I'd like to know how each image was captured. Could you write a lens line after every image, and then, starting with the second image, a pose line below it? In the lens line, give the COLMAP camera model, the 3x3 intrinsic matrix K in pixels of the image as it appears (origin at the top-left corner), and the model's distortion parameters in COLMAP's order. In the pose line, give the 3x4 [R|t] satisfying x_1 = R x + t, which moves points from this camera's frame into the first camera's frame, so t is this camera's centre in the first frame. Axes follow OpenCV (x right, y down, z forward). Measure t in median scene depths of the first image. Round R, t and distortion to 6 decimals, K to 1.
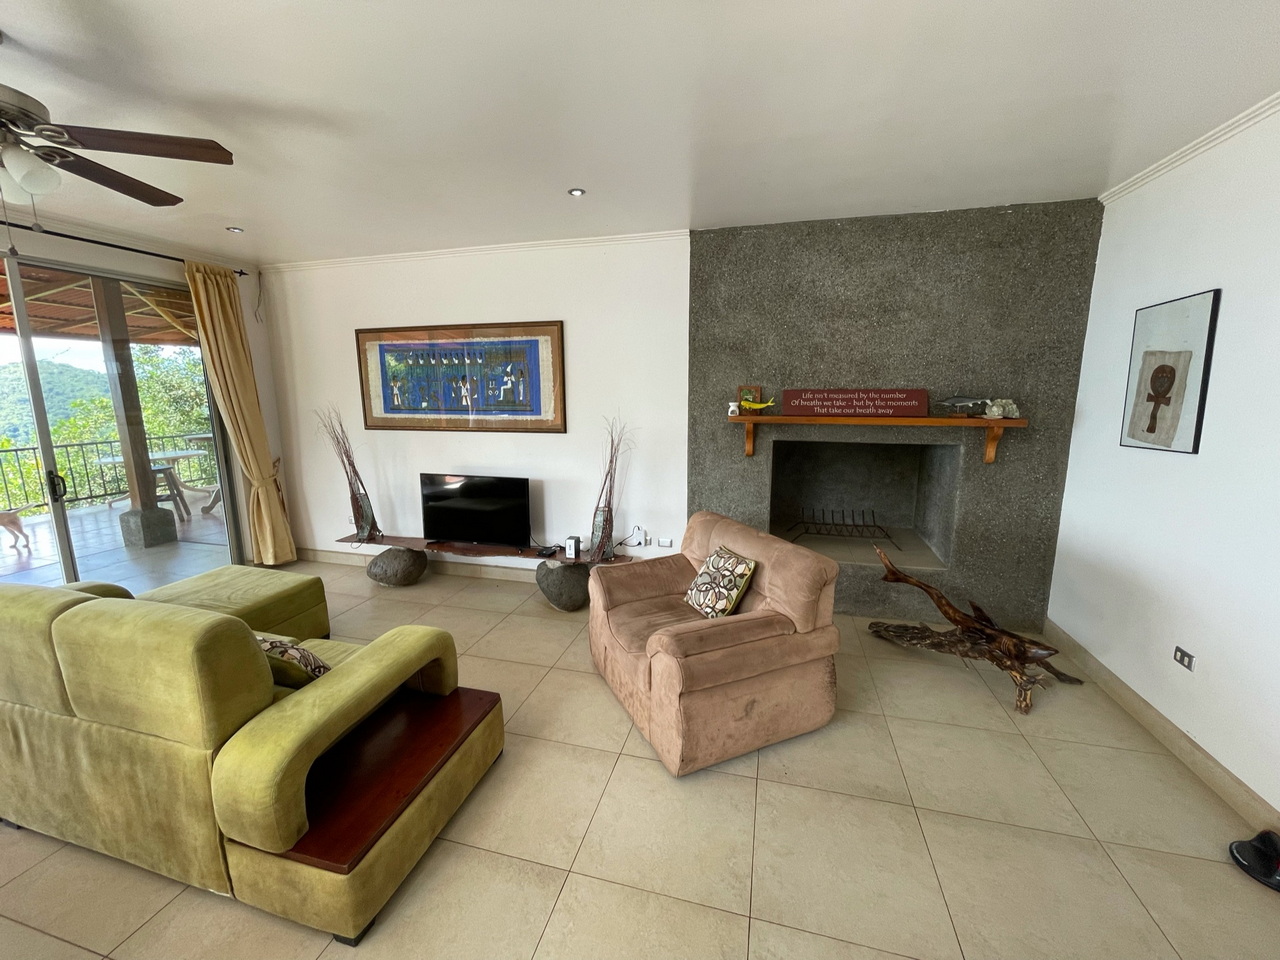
lens RADIAL K [[518.5, 0, 635.6], [0, 518.5, 477.4], [0, 0, 1]] dist [-0.000525, -0.000417]
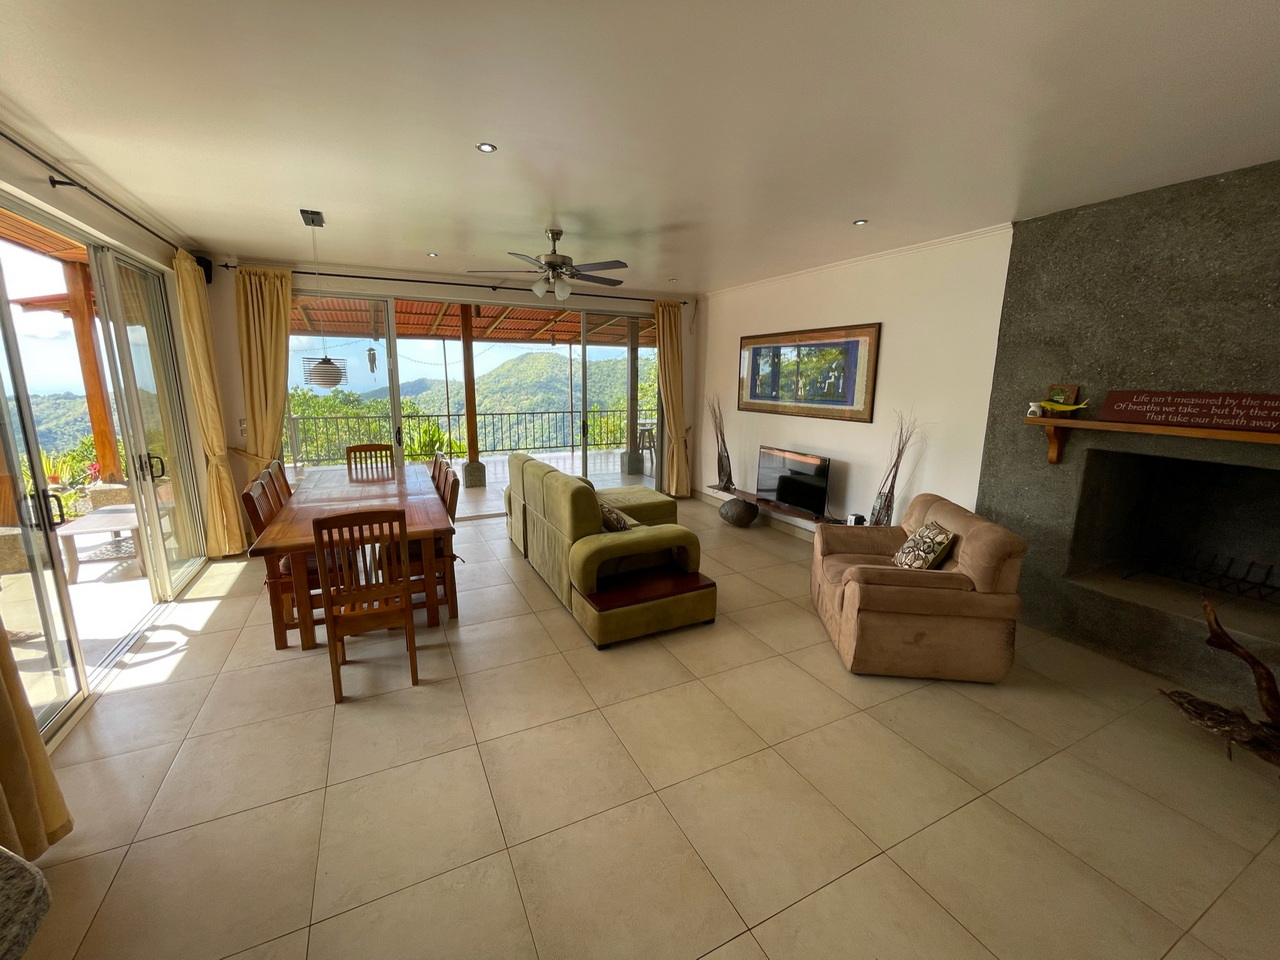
lens RADIAL K [[518.5, 0, 635.6], [0, 518.5, 477.4], [0, 0, 1]] dist [-0.000525, -0.000417]
pose [[0.664656, 0.154039, -0.731098, 0.371757], [-0.140338, 0.986839, 0.080338, 0.011759], [0.733851, 0.049204, 0.677526, -0.128979]]
